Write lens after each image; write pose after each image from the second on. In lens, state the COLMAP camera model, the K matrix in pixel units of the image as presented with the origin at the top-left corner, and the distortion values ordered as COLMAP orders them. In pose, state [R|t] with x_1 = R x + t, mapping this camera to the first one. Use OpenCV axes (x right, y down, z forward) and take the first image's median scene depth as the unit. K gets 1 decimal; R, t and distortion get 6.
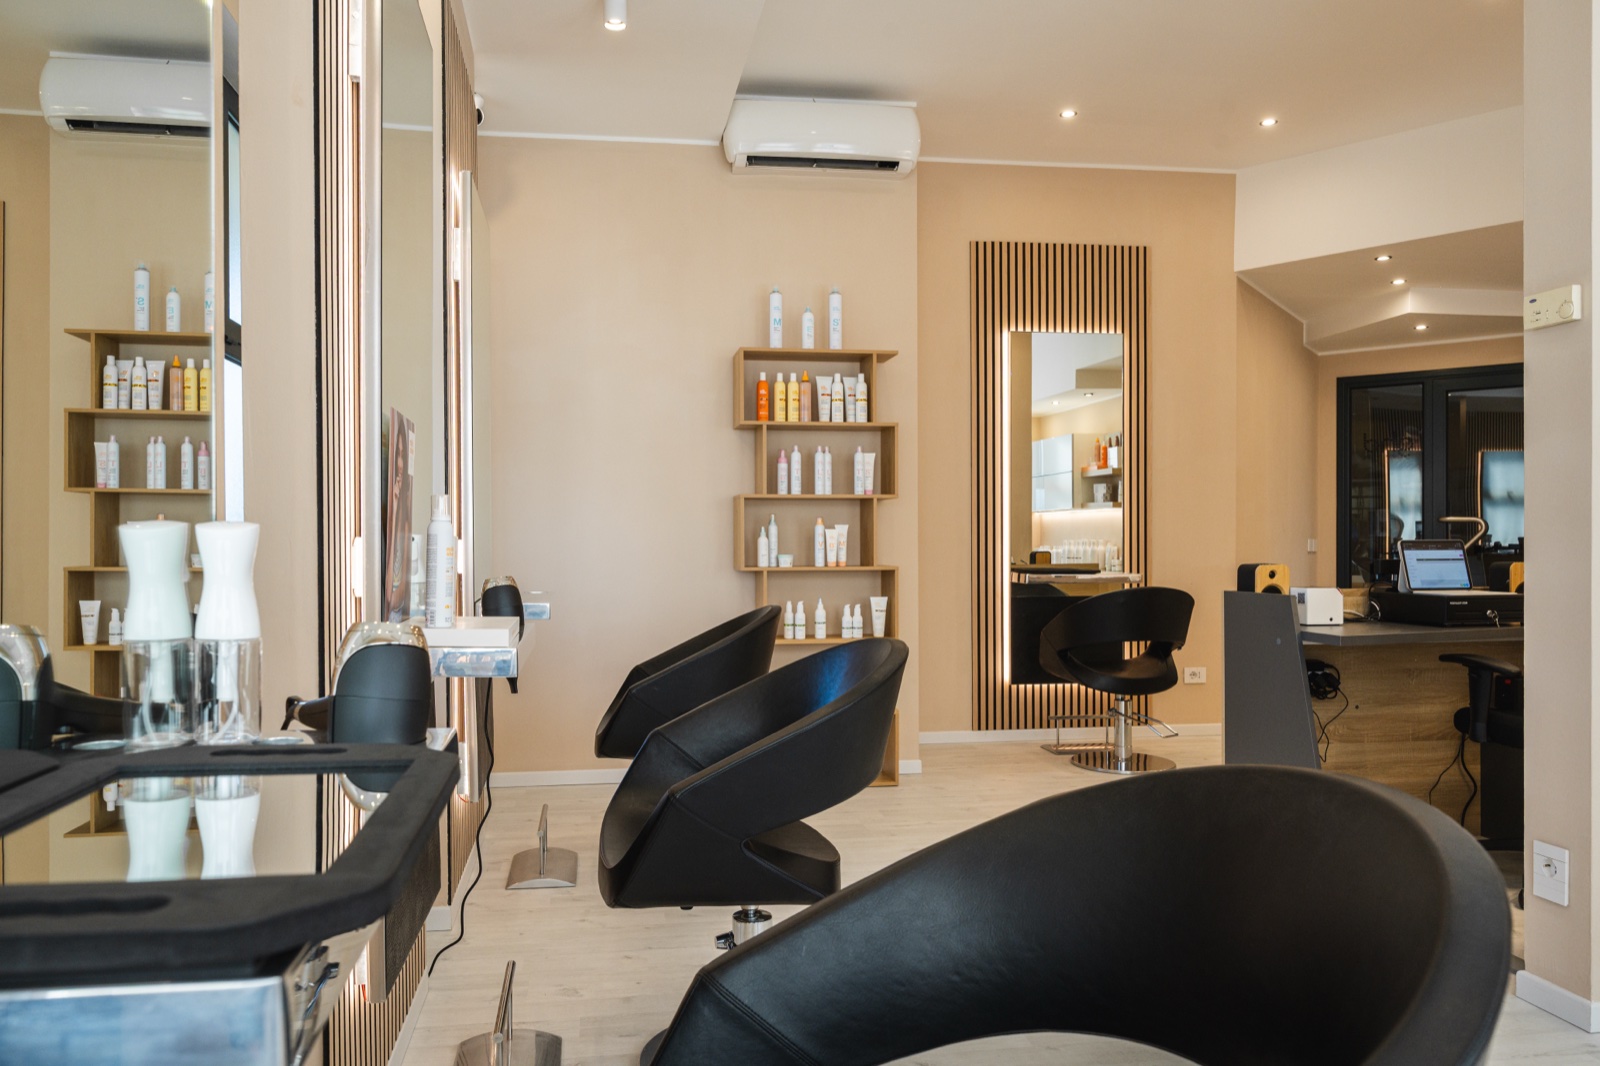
lens RADIAL K [[1031.8, 0, 799.4], [0, 1031.8, 502.8], [0, 0, 1]] dist [-0.001550, -0.000579]
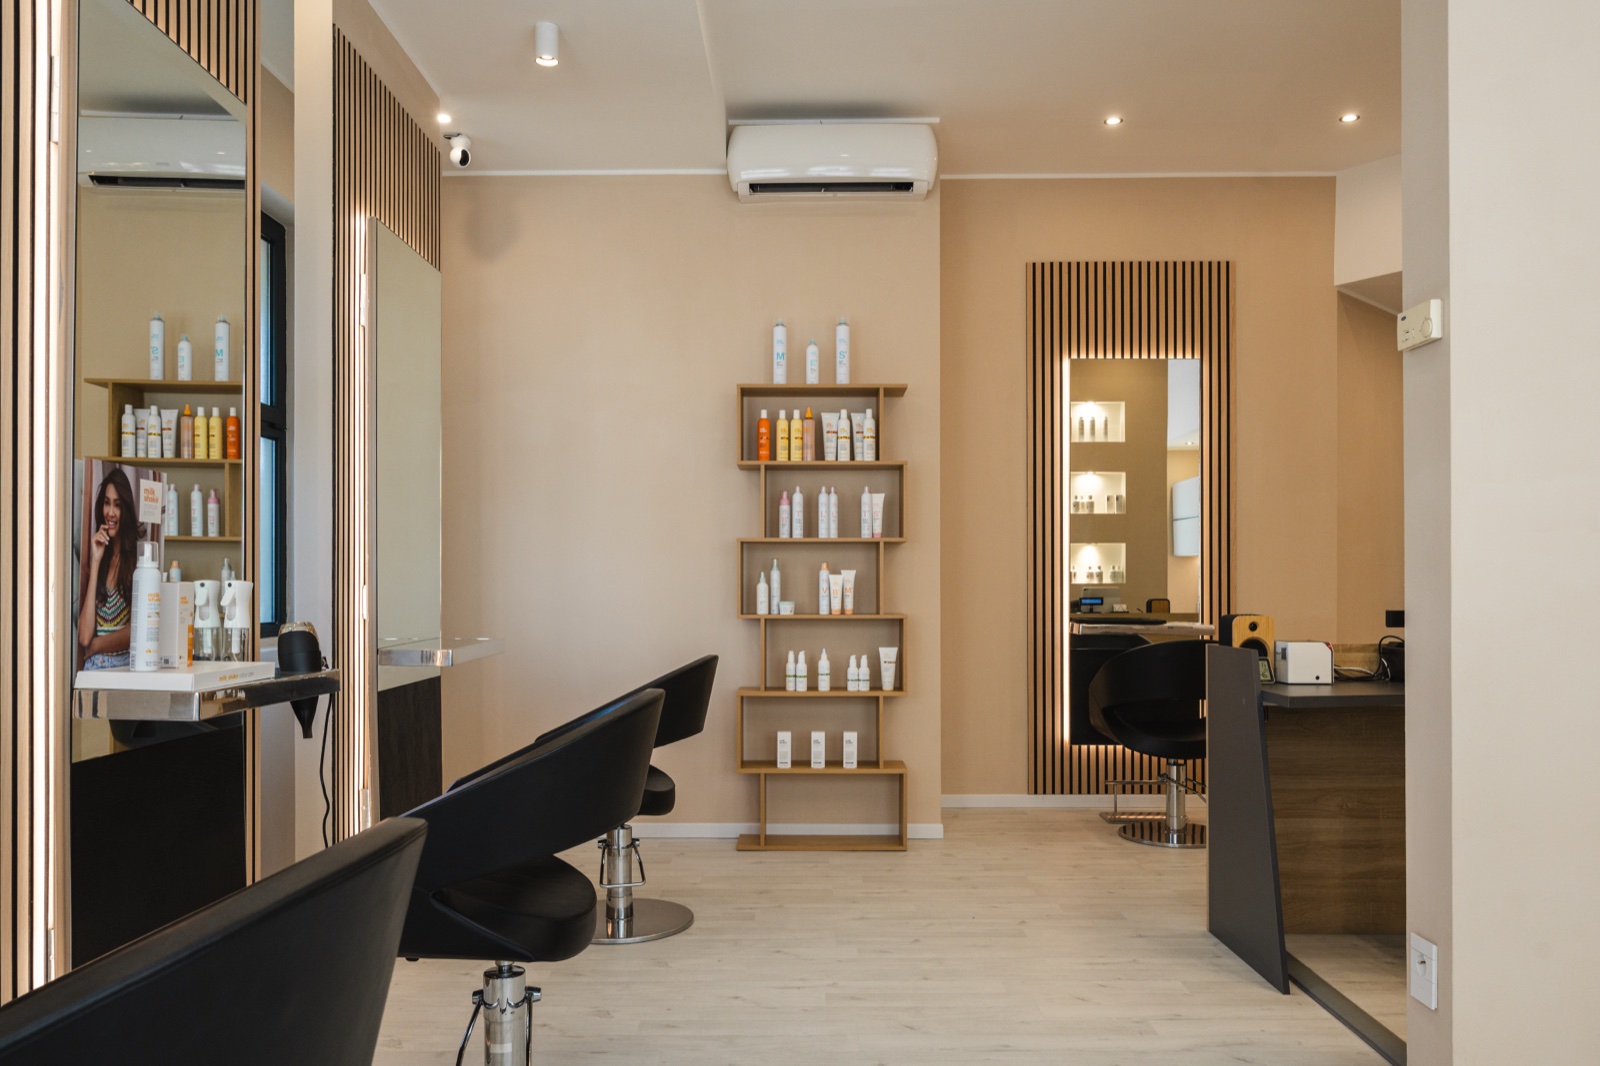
lens RADIAL K [[1101.0, 0, 800.0], [0, 1101.0, 533.0], [0, 0, 1]] dist [-0.003005, 0.000983]
pose [[0.990862, -0.003389, -0.134837, 0.133240], [0.001852, 0.999932, -0.011519, -0.001071], [0.134867, 0.011164, 0.990801, 0.000045]]
